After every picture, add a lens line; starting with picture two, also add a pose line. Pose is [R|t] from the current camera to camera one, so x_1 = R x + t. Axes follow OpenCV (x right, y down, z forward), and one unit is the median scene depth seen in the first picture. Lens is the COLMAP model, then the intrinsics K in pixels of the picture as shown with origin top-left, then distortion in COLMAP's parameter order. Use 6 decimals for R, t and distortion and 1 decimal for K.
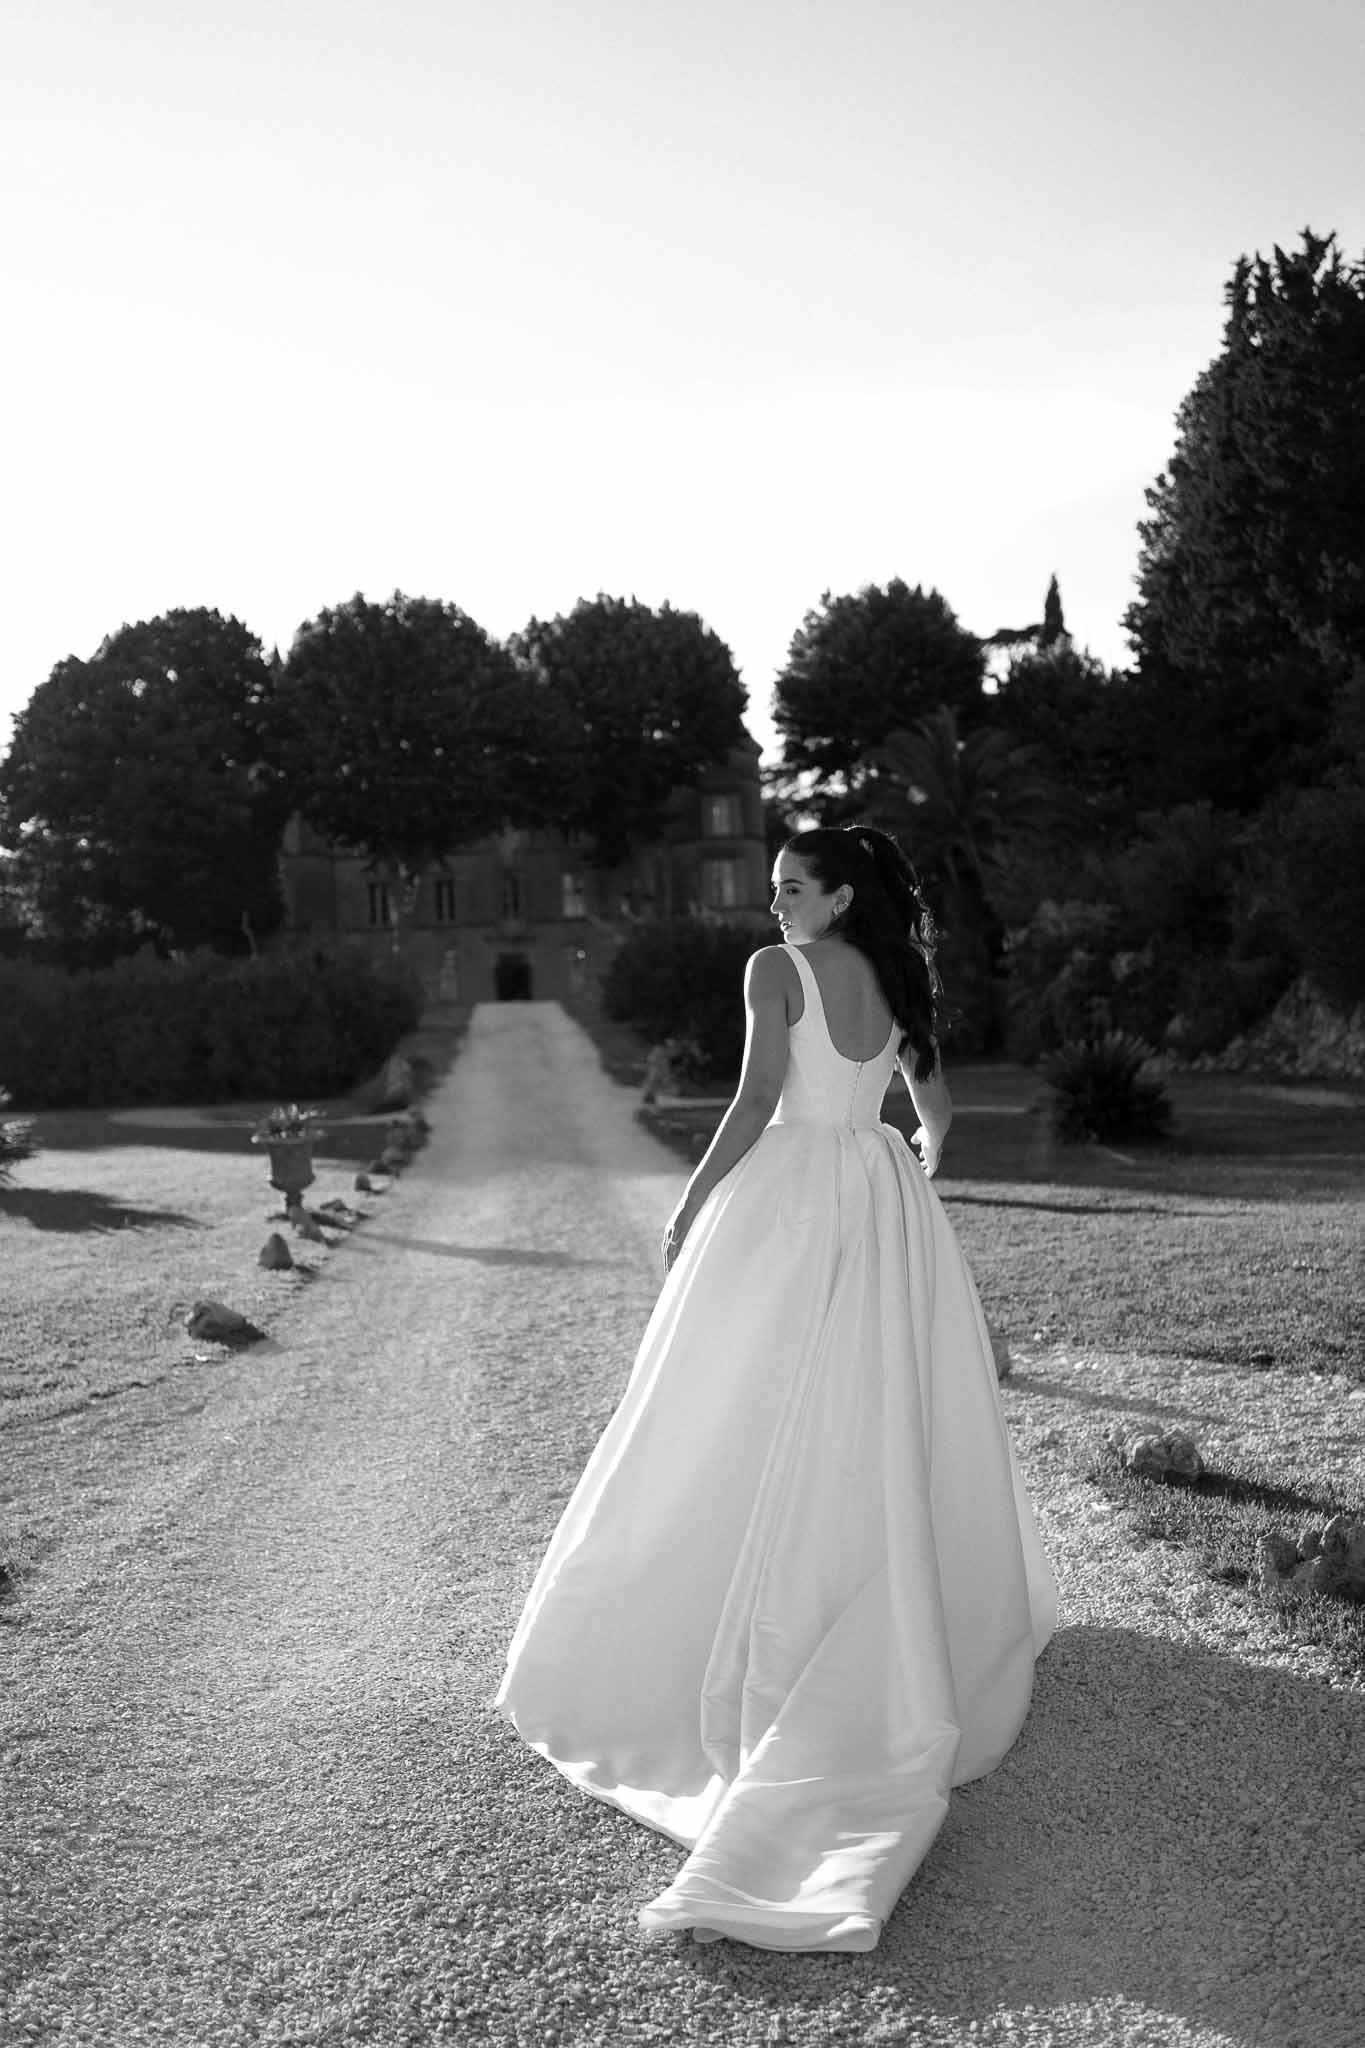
lens RADIAL K [[2186.2, 0, 650.6], [0, 2186.2, 1011.0], [0, 0, 1]] dist [0.027726, 0.000000]
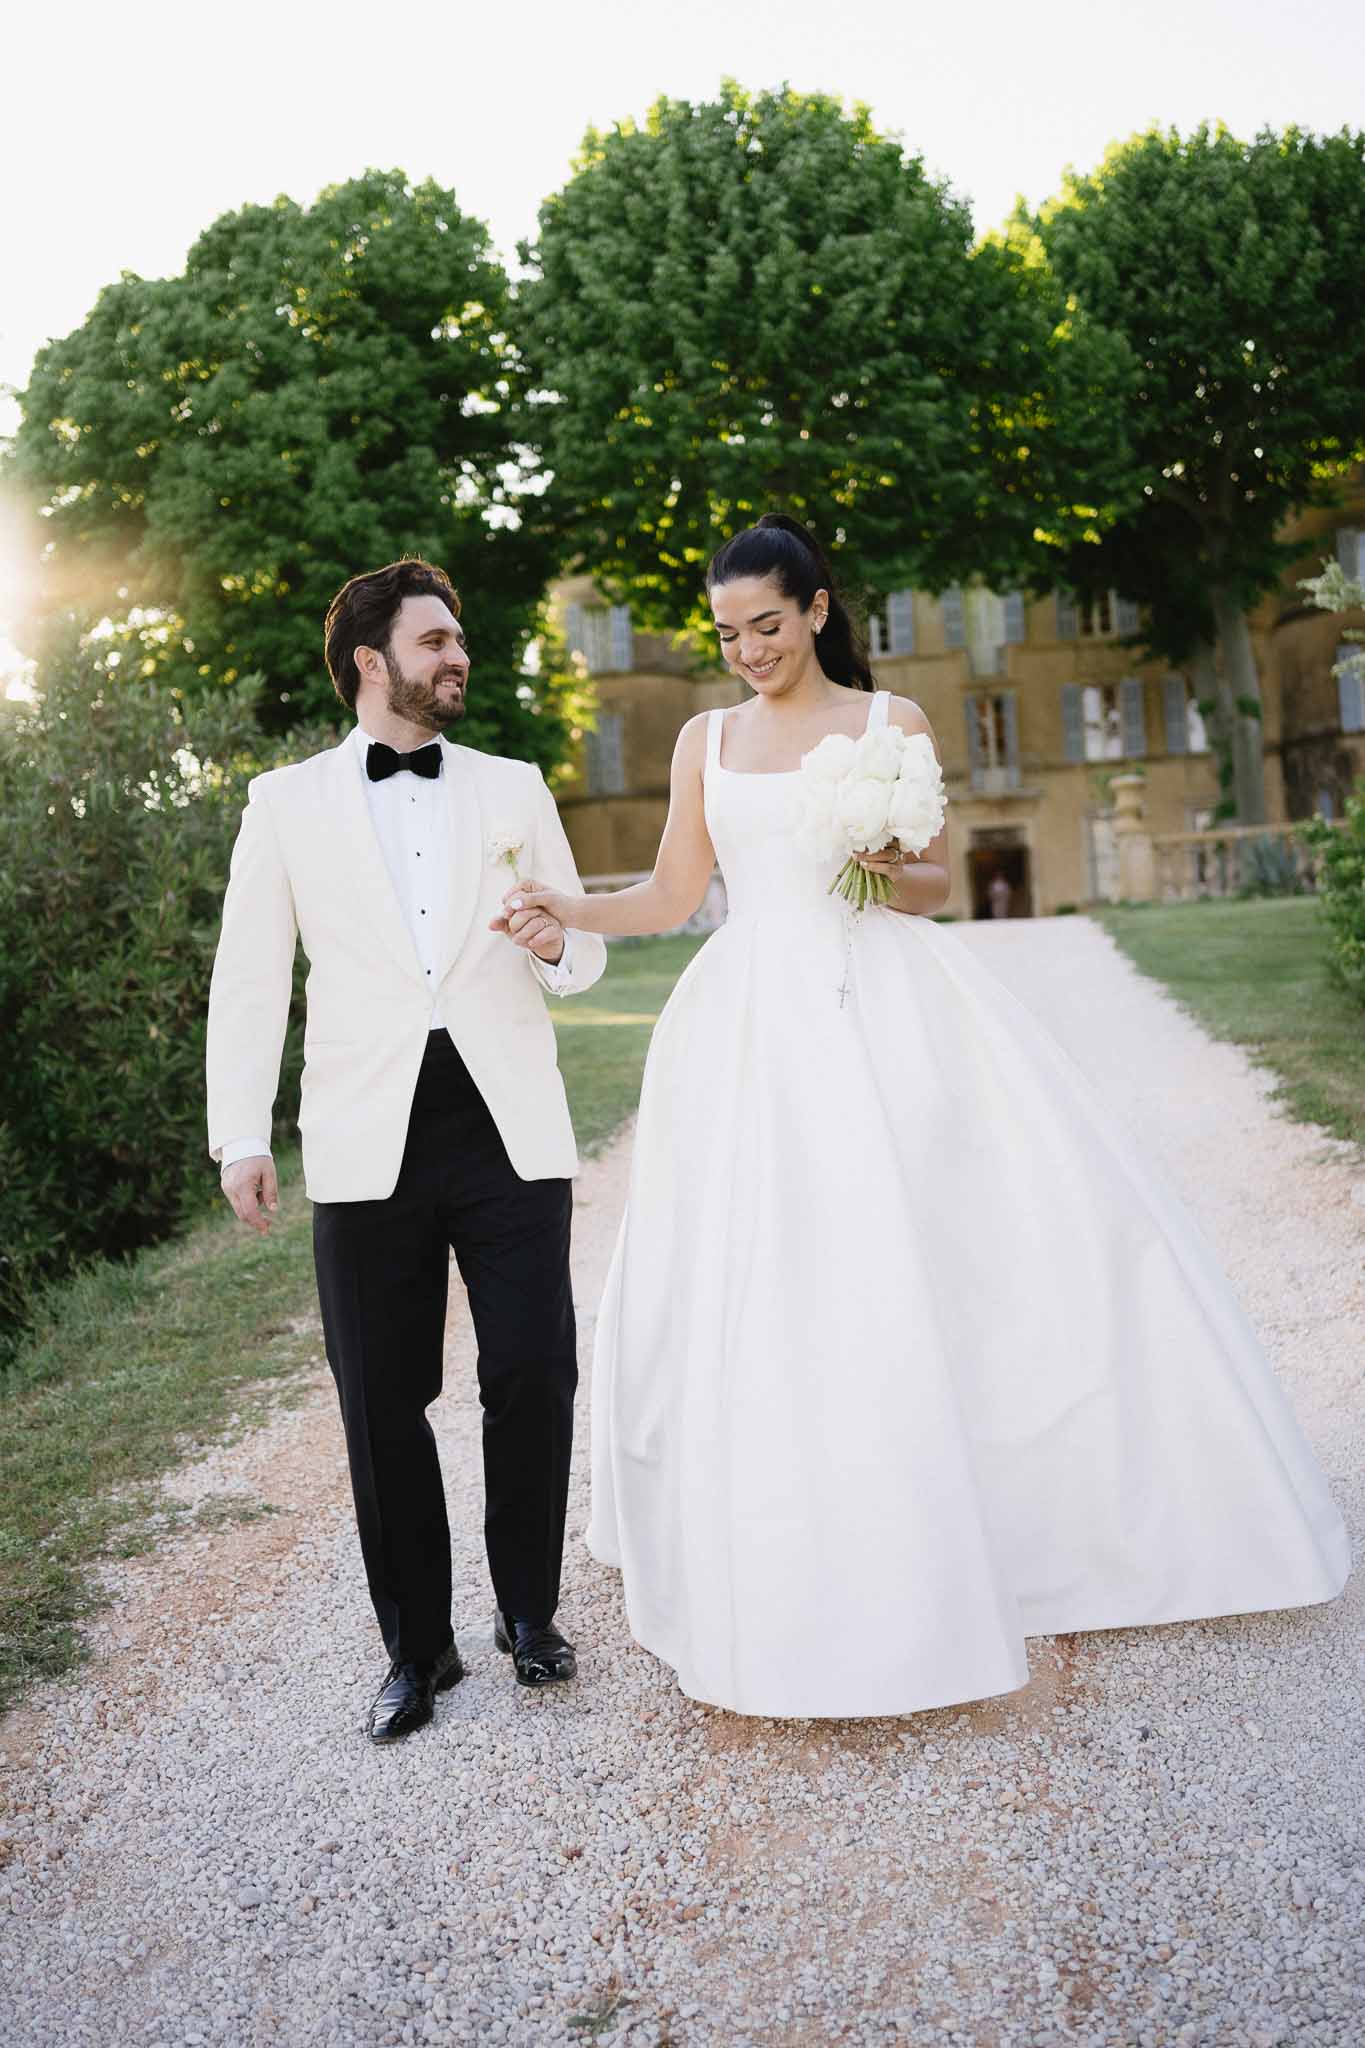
lens RADIAL K [[2186.2, 0, 680.4], [0, 2186.2, 1037.5], [0, 0, 1]] dist [0.027726, 0.000000]
pose [[0.976220, -0.014233, -0.216314, -0.024089], [0.026464, 0.998204, 0.053750, -0.004984], [0.215160, -0.058196, 0.974843, 0.489315]]
